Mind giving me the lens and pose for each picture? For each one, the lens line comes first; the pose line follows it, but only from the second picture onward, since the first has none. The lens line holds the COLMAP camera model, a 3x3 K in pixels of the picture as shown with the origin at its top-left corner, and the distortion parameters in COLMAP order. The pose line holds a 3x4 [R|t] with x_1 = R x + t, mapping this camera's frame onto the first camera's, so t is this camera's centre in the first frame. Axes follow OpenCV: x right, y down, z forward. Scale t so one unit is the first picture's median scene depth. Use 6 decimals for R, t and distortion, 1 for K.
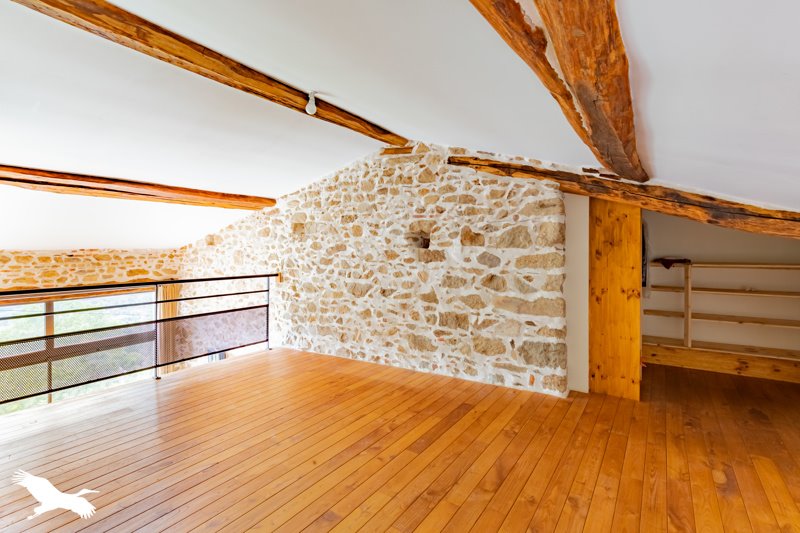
lens RADIAL K [[373.9, 0, 400.6], [0, 373.9, 262.5], [0, 0, 1]] dist [0.002833, -0.001157]
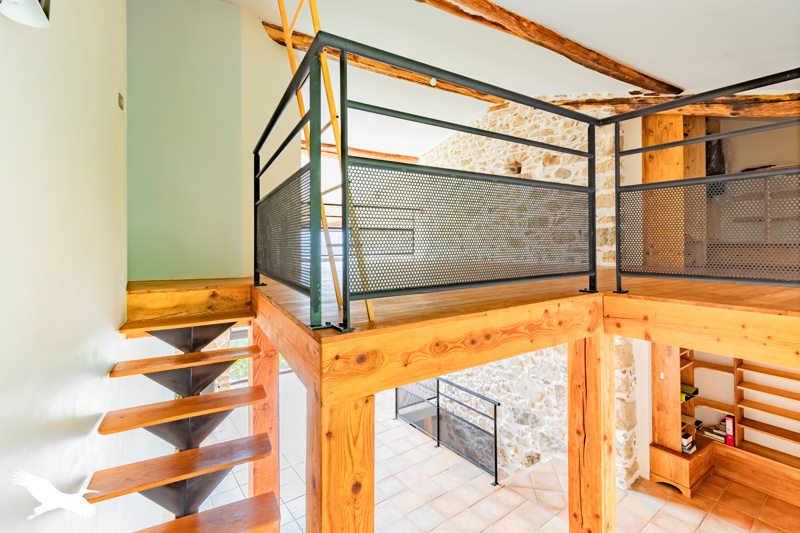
lens RADIAL K [[373.9, 0, 399.6], [0, 373.9, 259.3], [0, 0, 1]] dist [0.002833, -0.001157]
pose [[0.922674, -0.001614, -0.385579, 0.199201], [0.001801, 0.999998, 0.000123, 0.287091], [0.385578, -0.000807, 0.922675, -0.463493]]
